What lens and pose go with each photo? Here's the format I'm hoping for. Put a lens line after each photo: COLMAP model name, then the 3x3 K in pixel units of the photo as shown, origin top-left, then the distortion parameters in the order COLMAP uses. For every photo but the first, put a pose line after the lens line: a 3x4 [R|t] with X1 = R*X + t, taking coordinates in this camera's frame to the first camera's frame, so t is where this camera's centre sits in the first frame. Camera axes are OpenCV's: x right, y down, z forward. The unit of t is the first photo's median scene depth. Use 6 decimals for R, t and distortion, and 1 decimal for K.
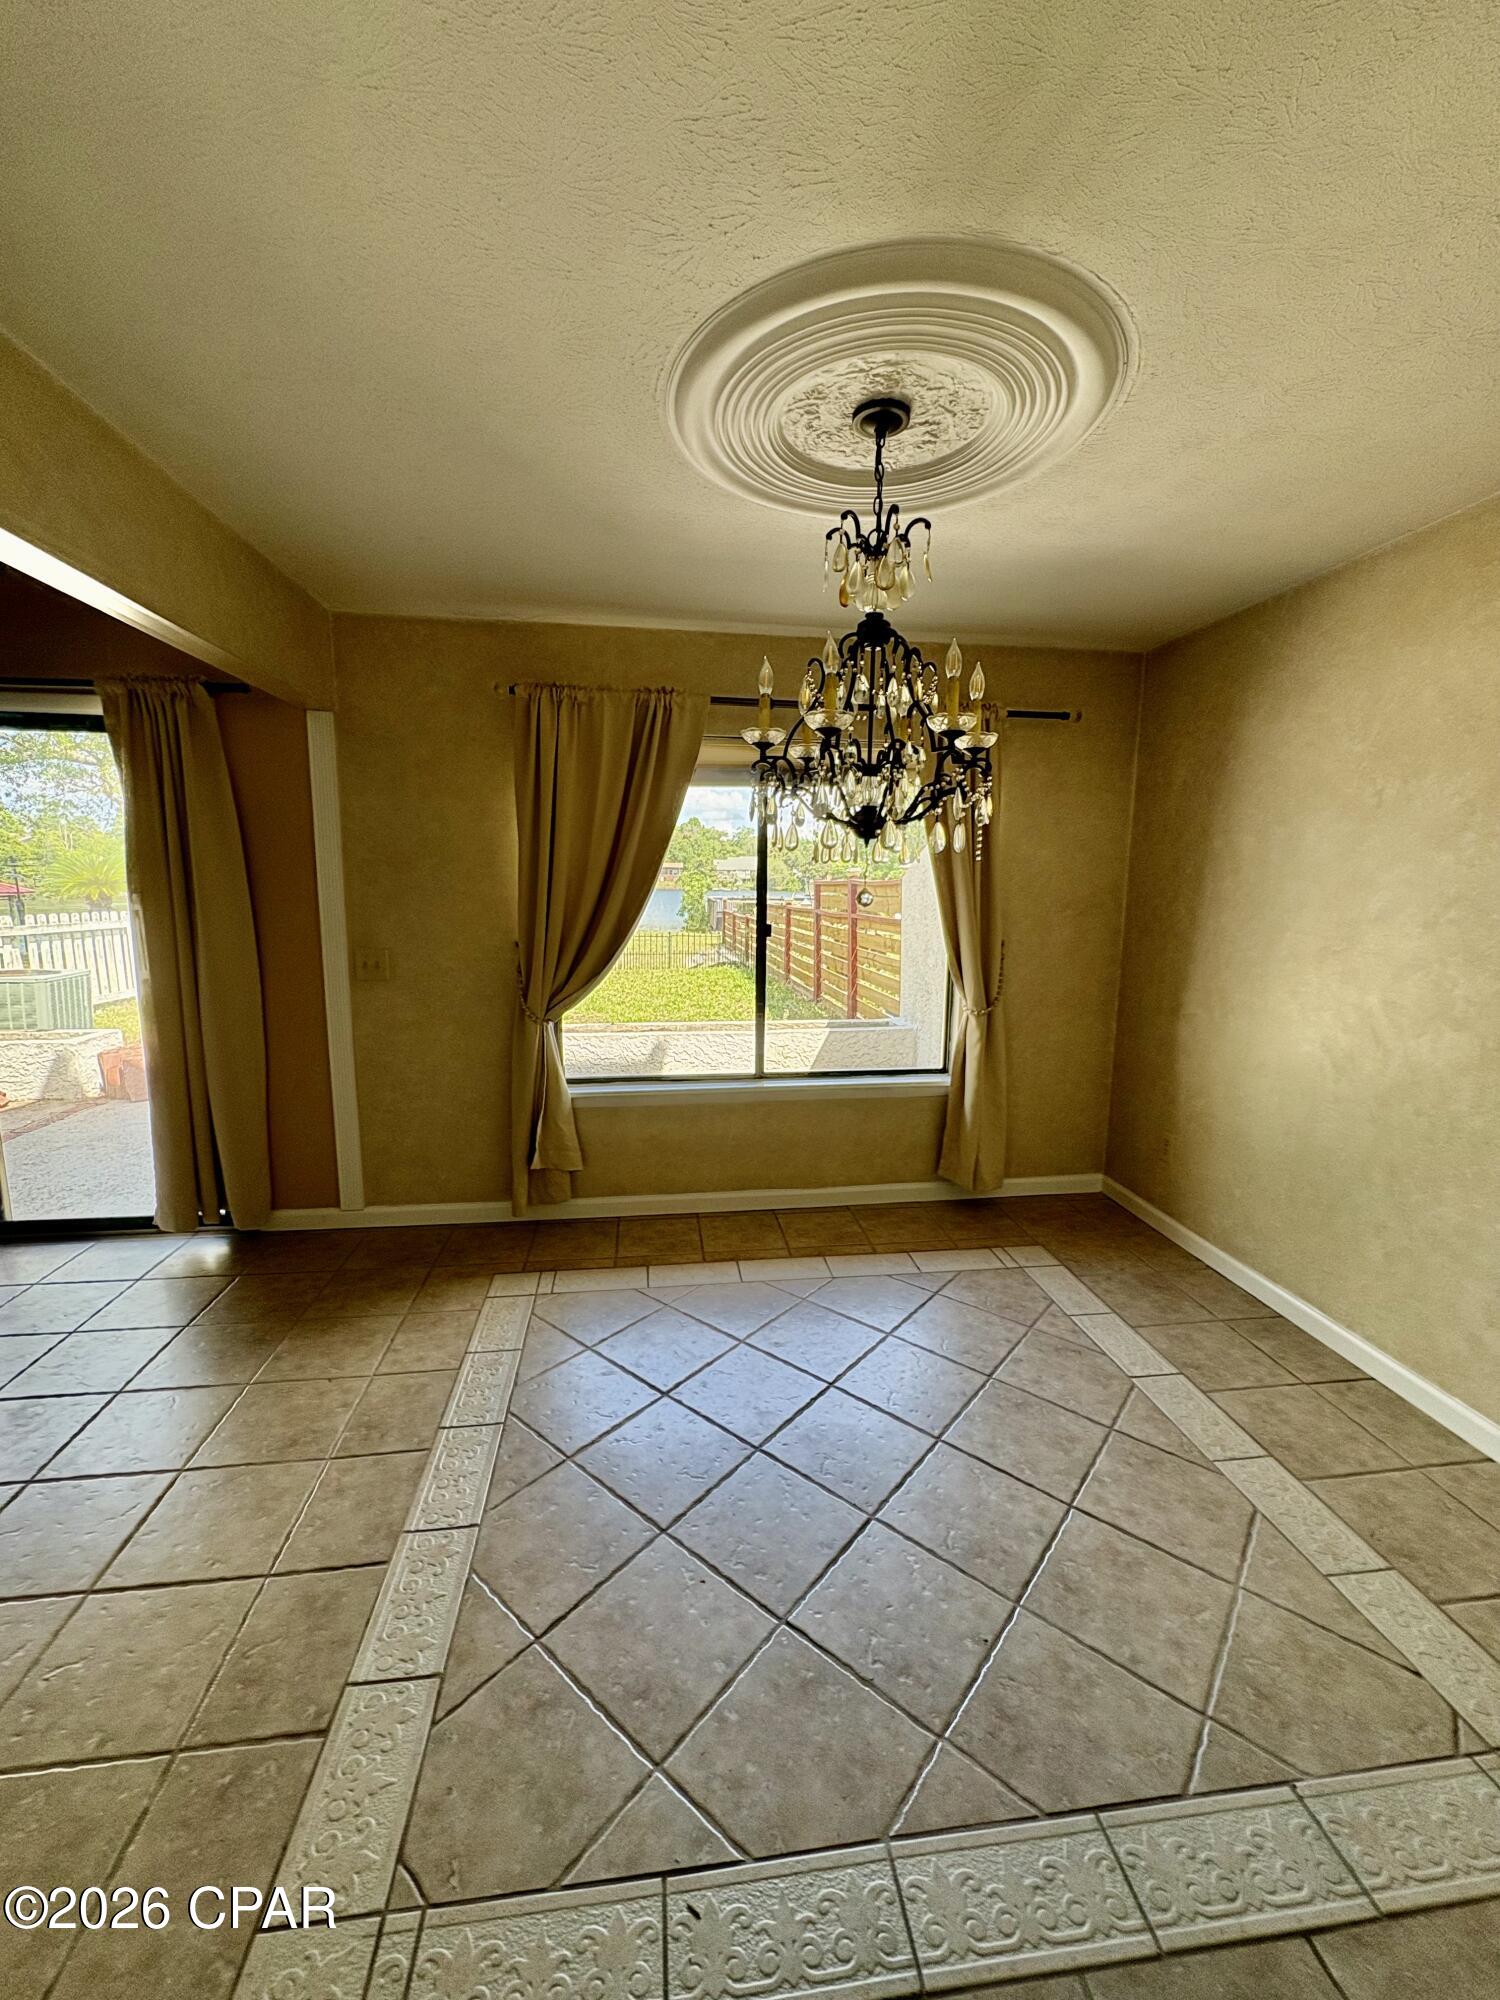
lens RADIAL K [[801.5, 0, 741.9], [0, 801.5, 1005.0], [0, 0, 1]] dist [0.011495, -0.000719]
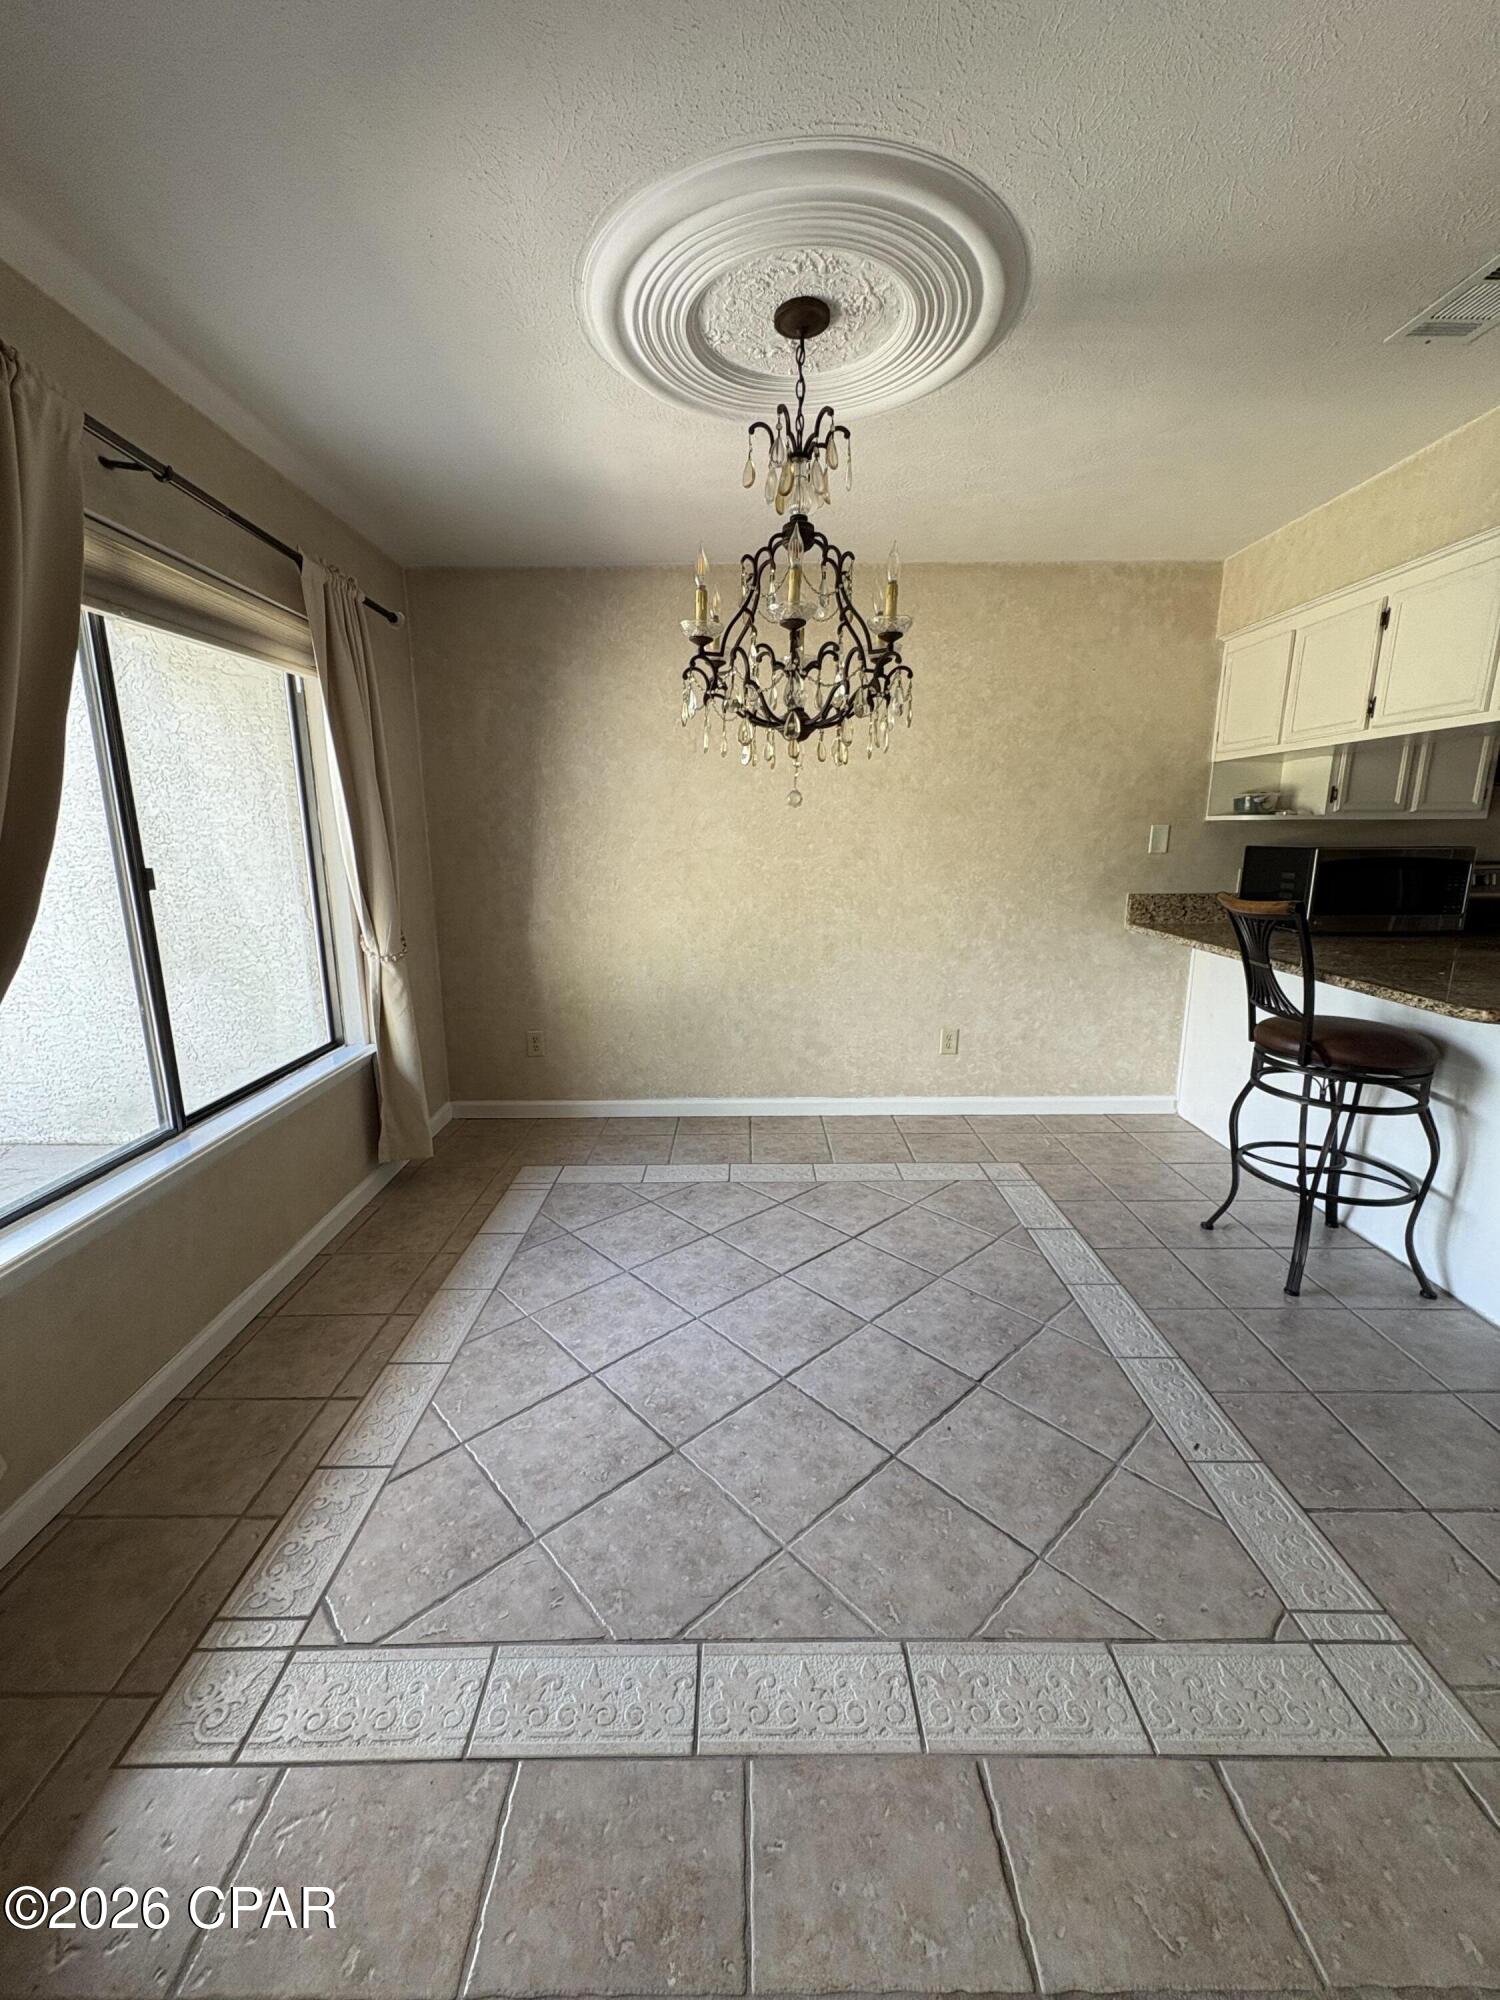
lens RADIAL K [[801.5, 0, 752.9], [0, 801.5, 1001.2], [0, 0, 1]] dist [0.011495, -0.000719]
pose [[0.120923, -0.216206, 0.968830, -0.753383], [0.166480, 0.966586, 0.194926, -0.073490], [-0.978602, 0.137720, 0.152877, 0.758028]]
